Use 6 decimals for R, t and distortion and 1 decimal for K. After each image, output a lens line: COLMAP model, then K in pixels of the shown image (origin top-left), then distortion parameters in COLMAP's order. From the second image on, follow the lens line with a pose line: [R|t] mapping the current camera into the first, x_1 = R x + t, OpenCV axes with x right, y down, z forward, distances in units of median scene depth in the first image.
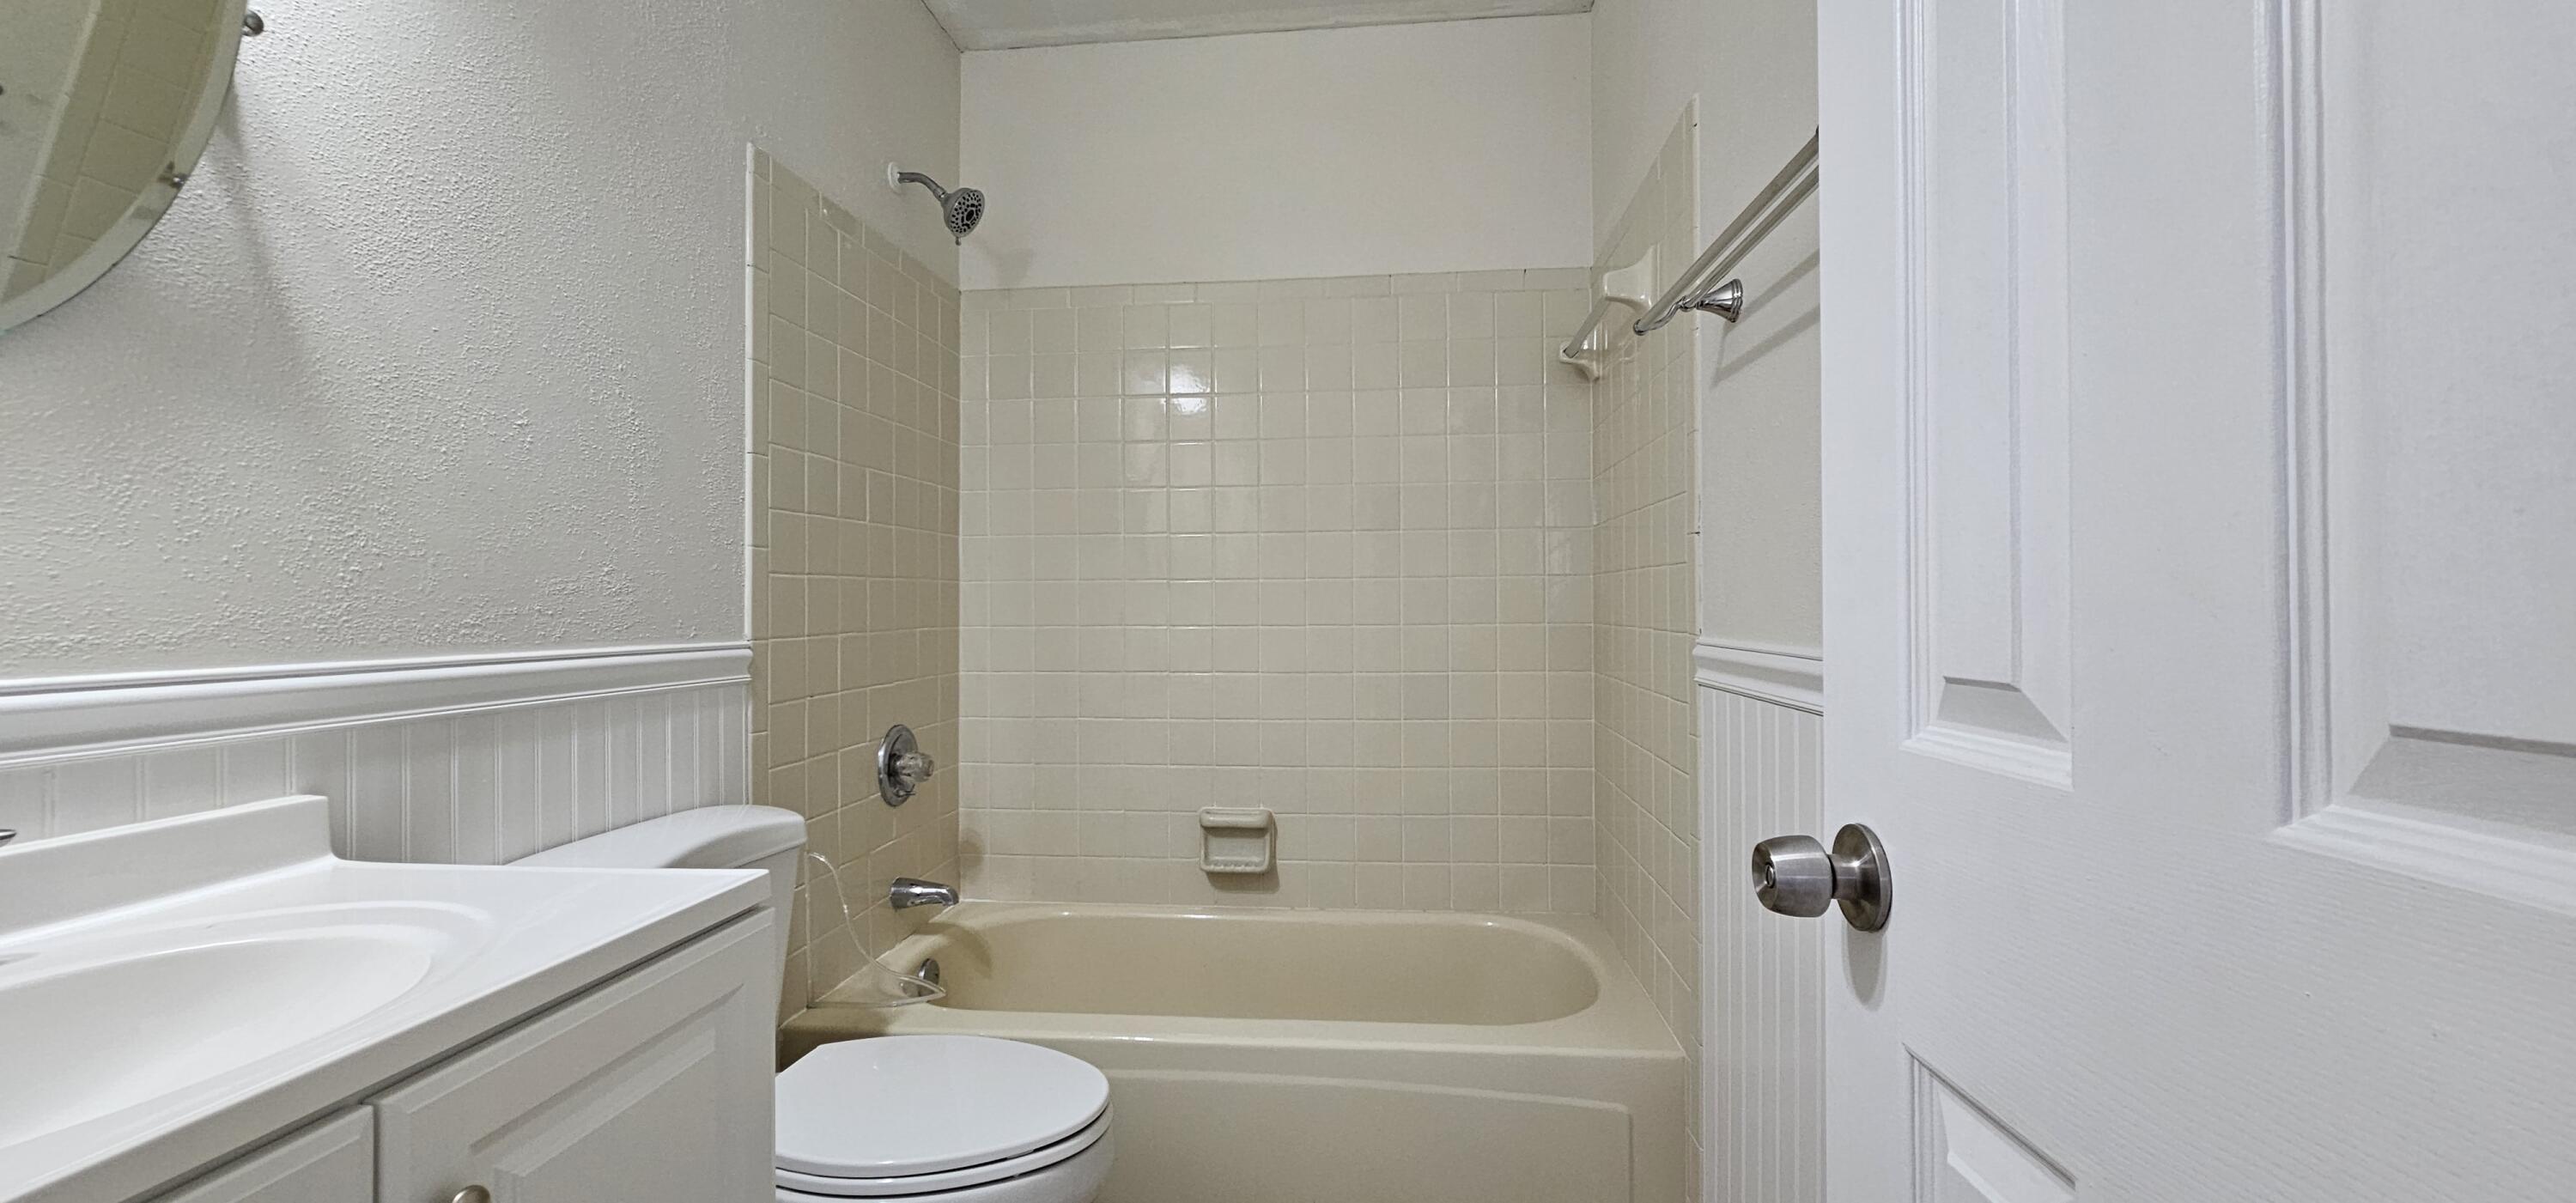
lens RADIAL K [[1051.8, 0, 1269.6], [0, 1051.8, 604.8], [0, 0, 1]] dist [0.001139, -0.001409]
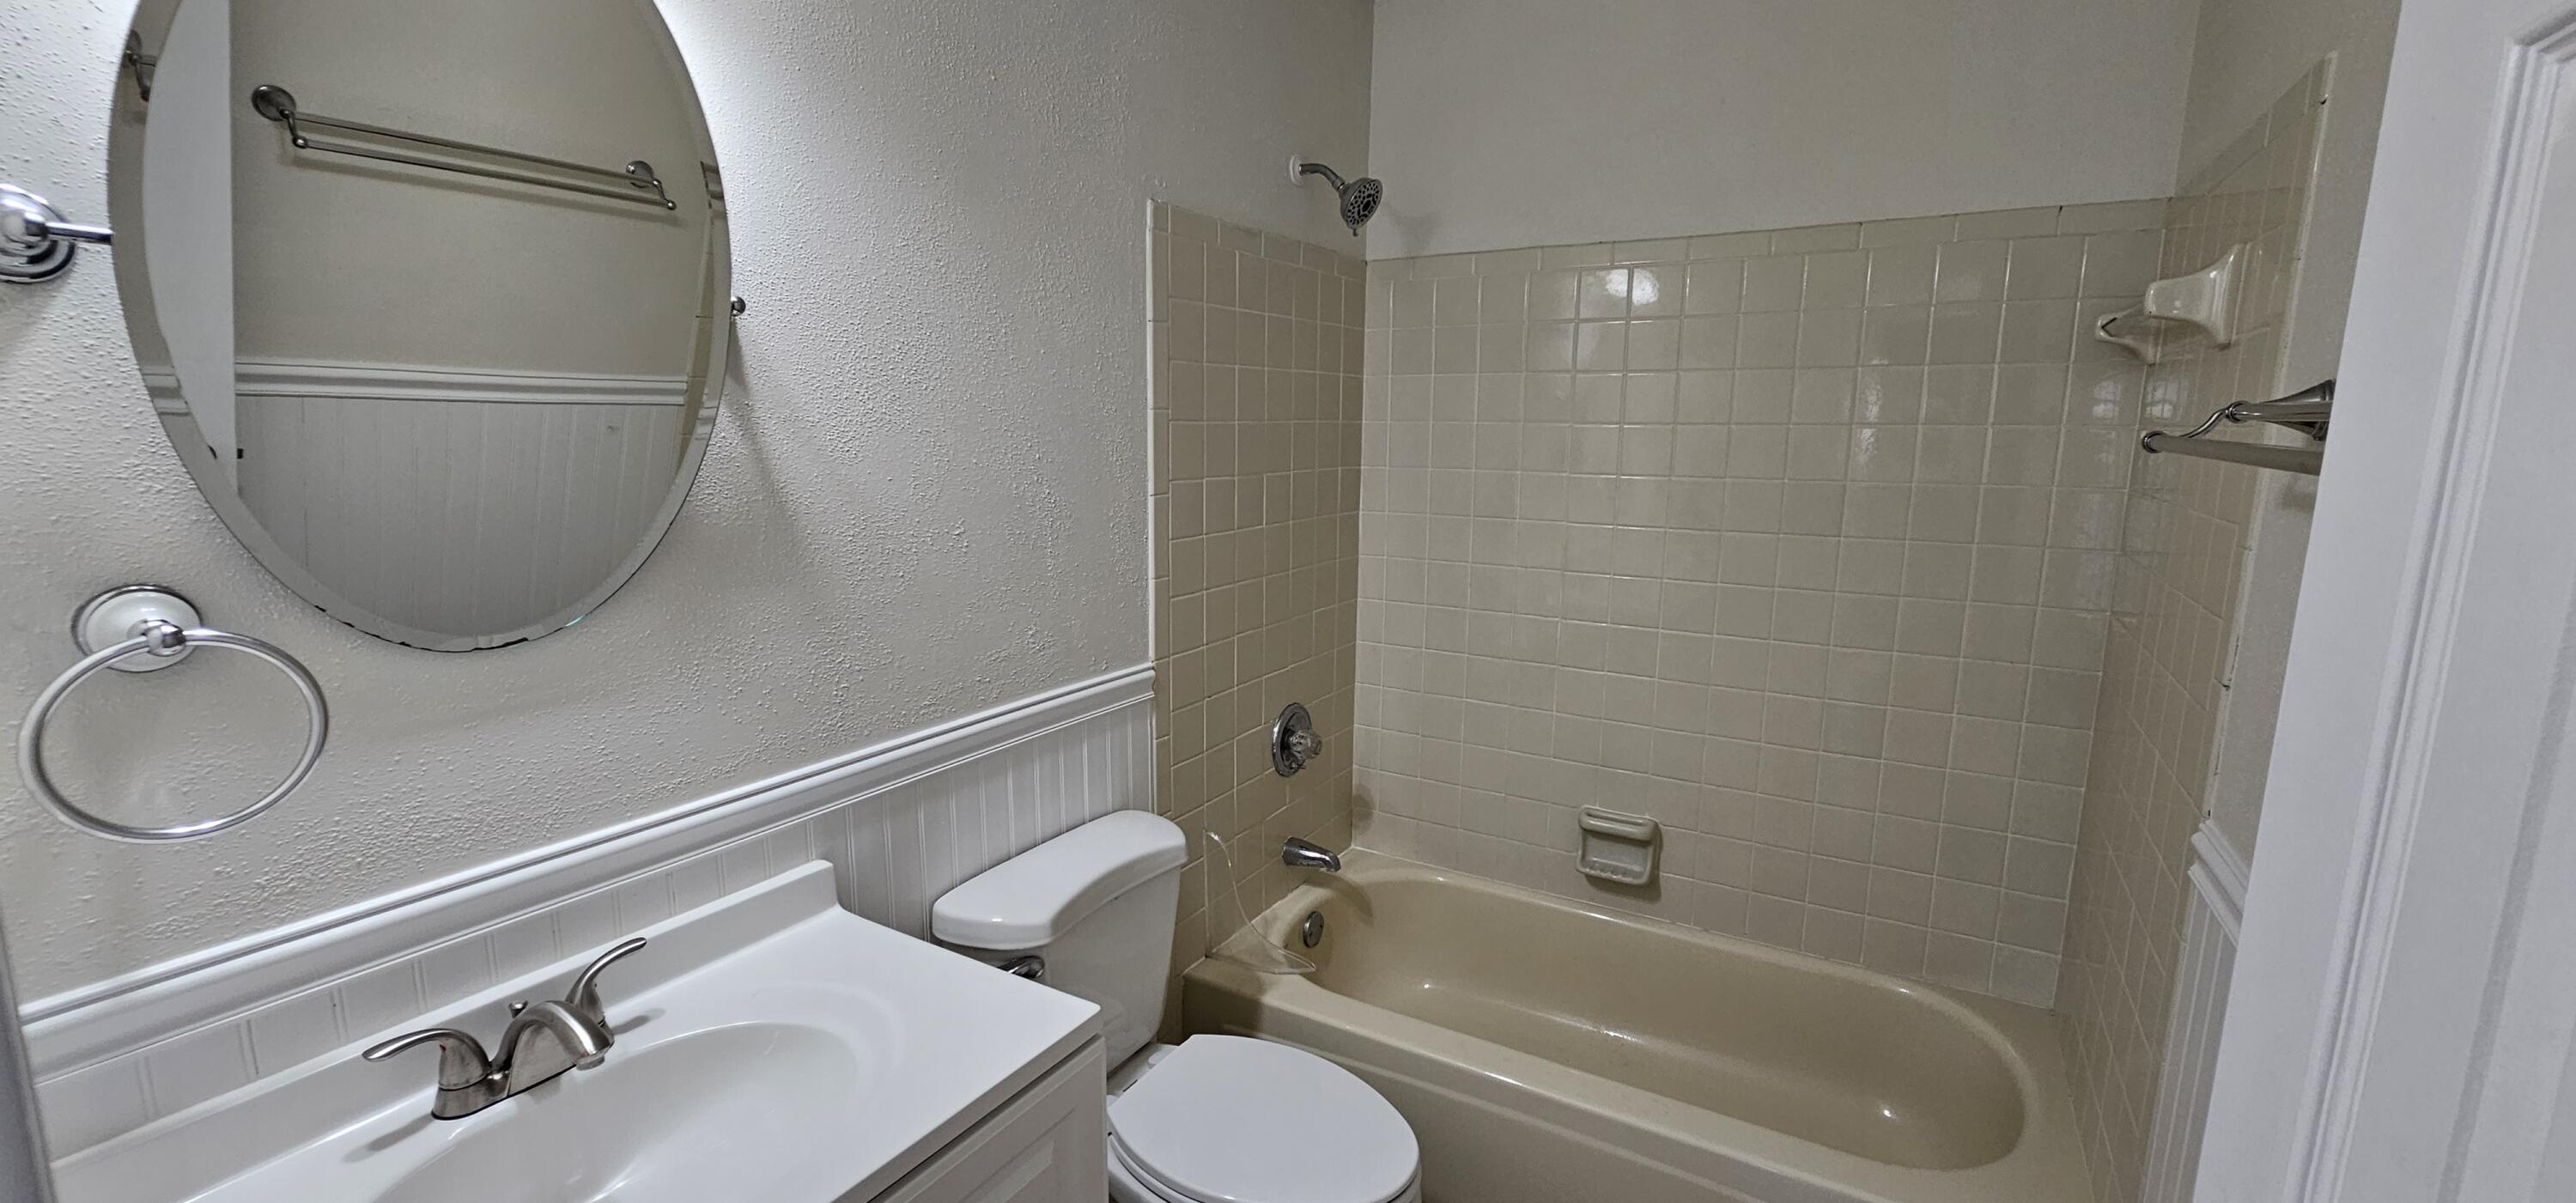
lens RADIAL K [[1051.8, 0, 1269.7], [0, 1051.8, 607.5], [0, 0, 1]] dist [0.001139, -0.001409]
pose [[0.907836, 0.082035, -0.411222, 0.069611], [-0.009769, 0.984548, 0.174840, -0.189560], [0.419211, -0.154709, 0.894610, 0.038601]]
